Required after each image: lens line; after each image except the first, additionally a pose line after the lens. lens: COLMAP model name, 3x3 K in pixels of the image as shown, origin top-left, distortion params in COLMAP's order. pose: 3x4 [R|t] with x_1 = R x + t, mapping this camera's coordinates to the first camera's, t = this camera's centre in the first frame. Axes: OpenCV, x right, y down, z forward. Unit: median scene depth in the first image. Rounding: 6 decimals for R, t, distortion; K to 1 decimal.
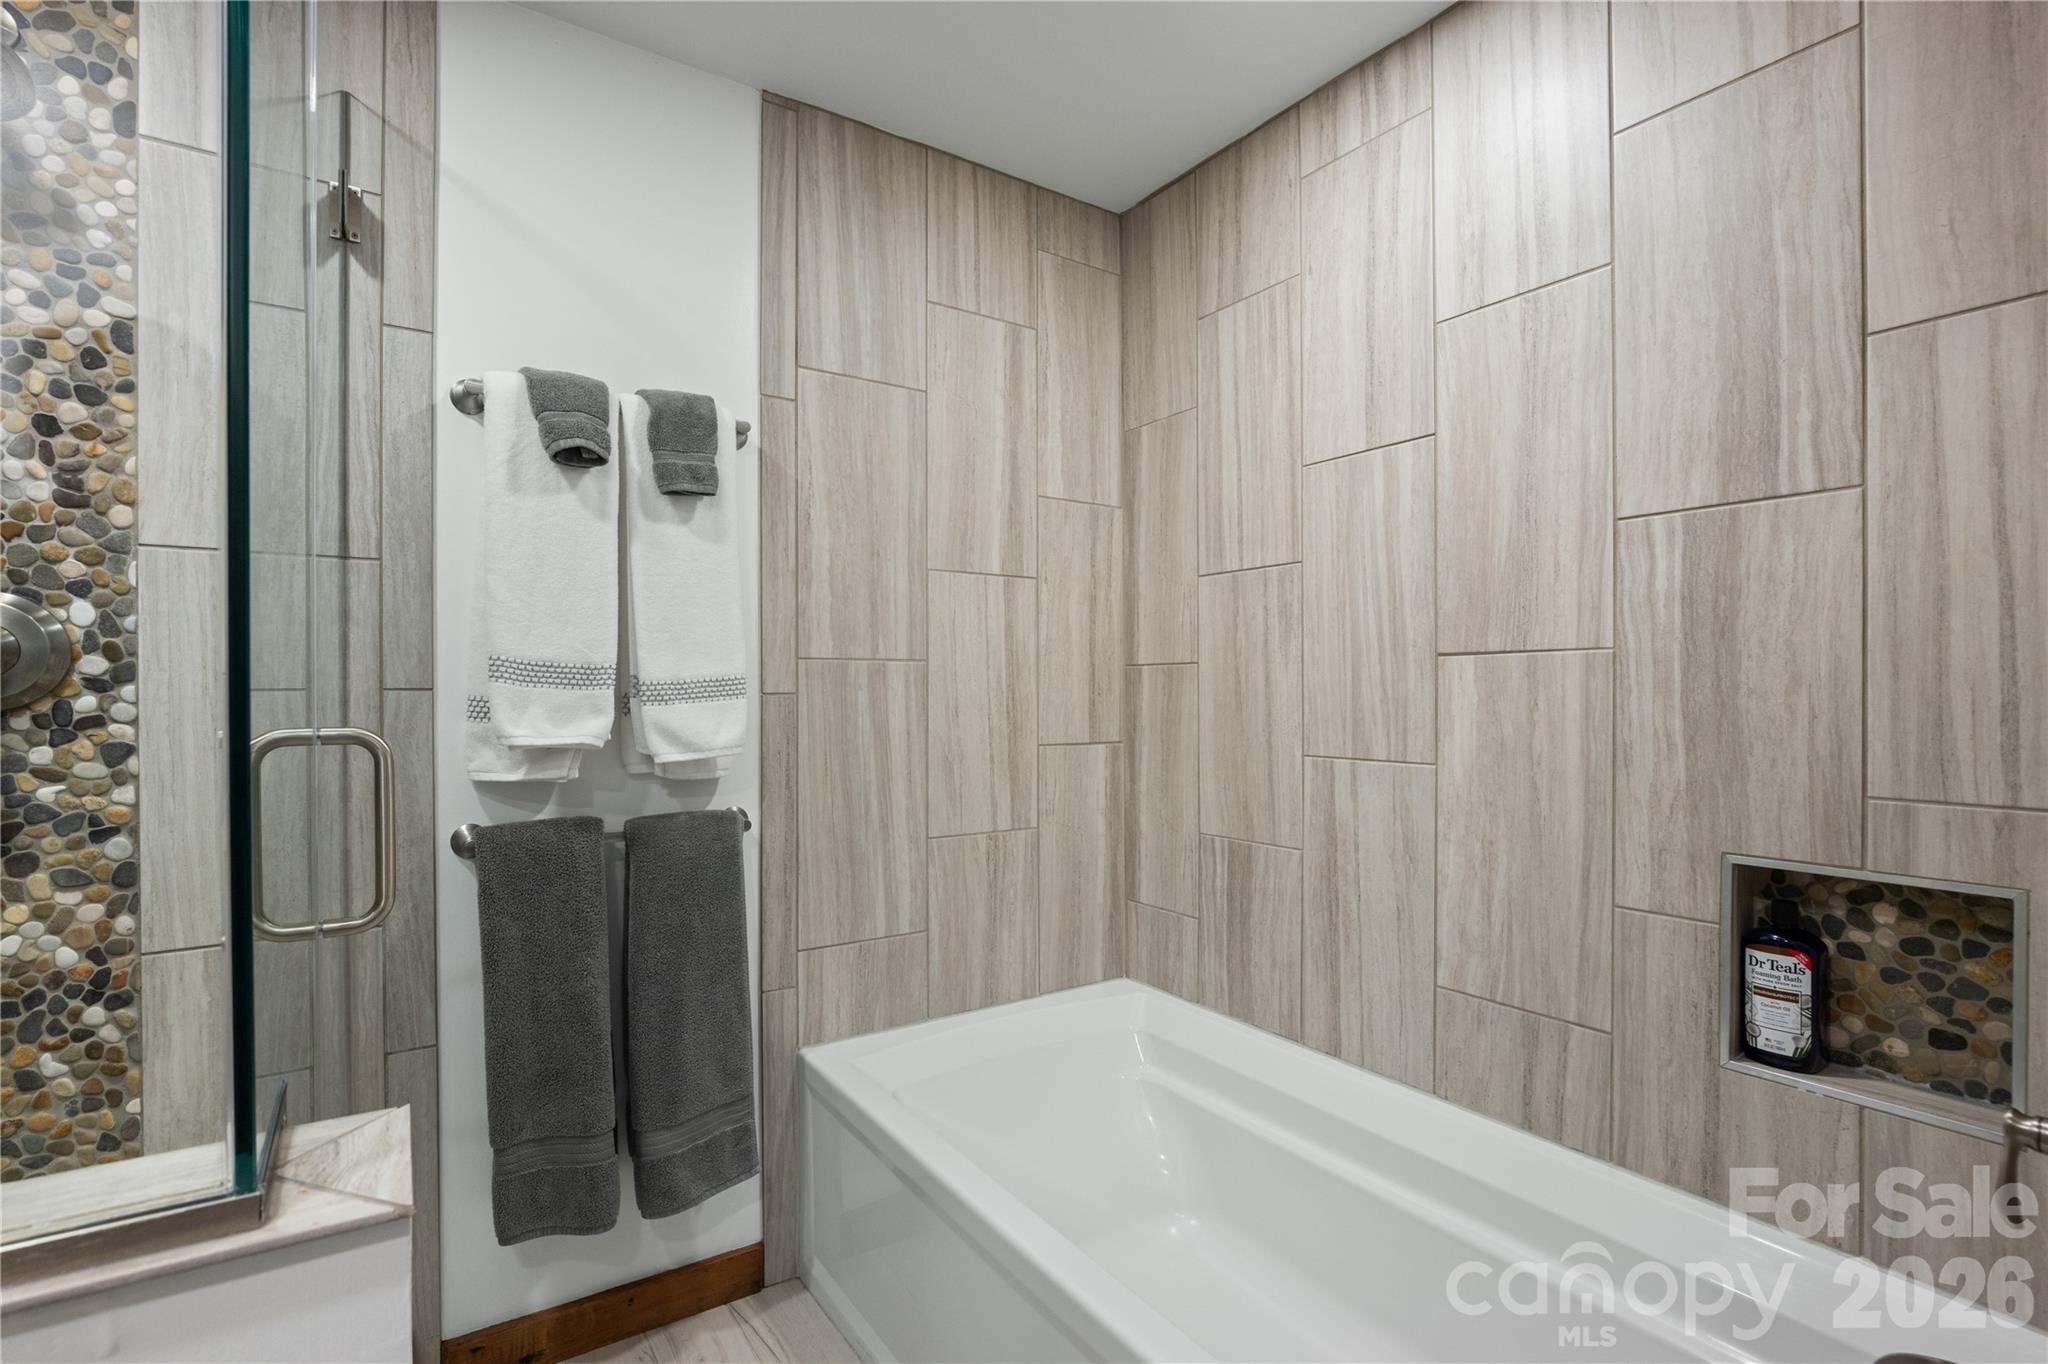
lens RADIAL K [[938.8, 0, 1023.4], [0, 938.8, 693.3], [0, 0, 1]] dist [-0.013702, 0.003990]
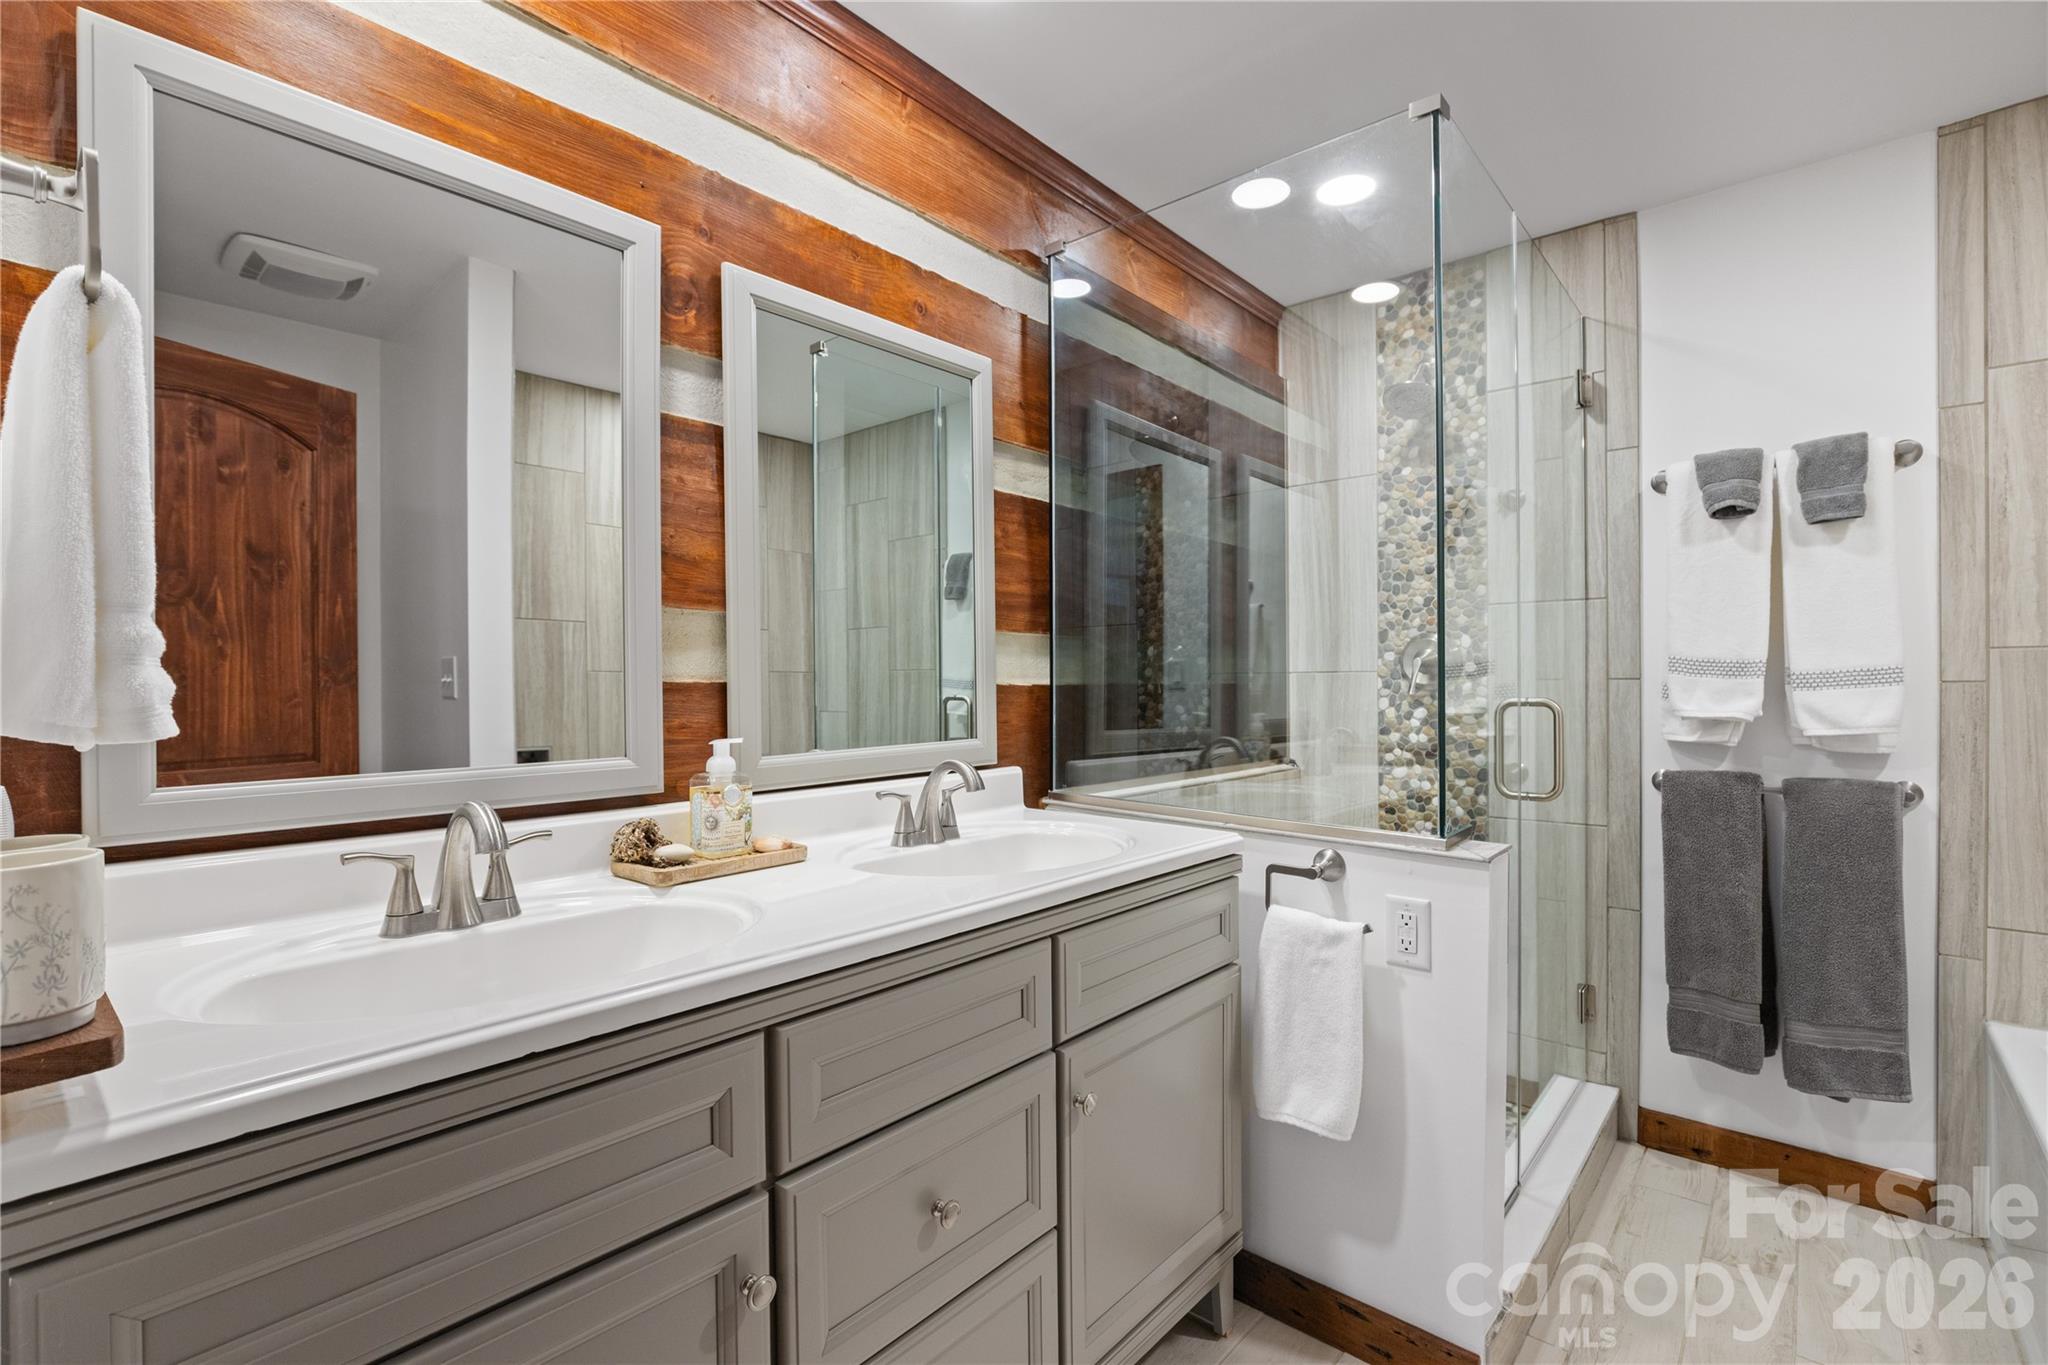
lens RADIAL K [[938.8, 0, 1020.8], [0, 938.8, 686.1], [0, 0, 1]] dist [-0.013702, 0.003990]
pose [[0.249883, 0.005316, -0.968261, 0.597136], [0.001516, 0.999982, 0.005881, -0.002380], [0.968275, -0.002937, 0.249871, -0.368425]]
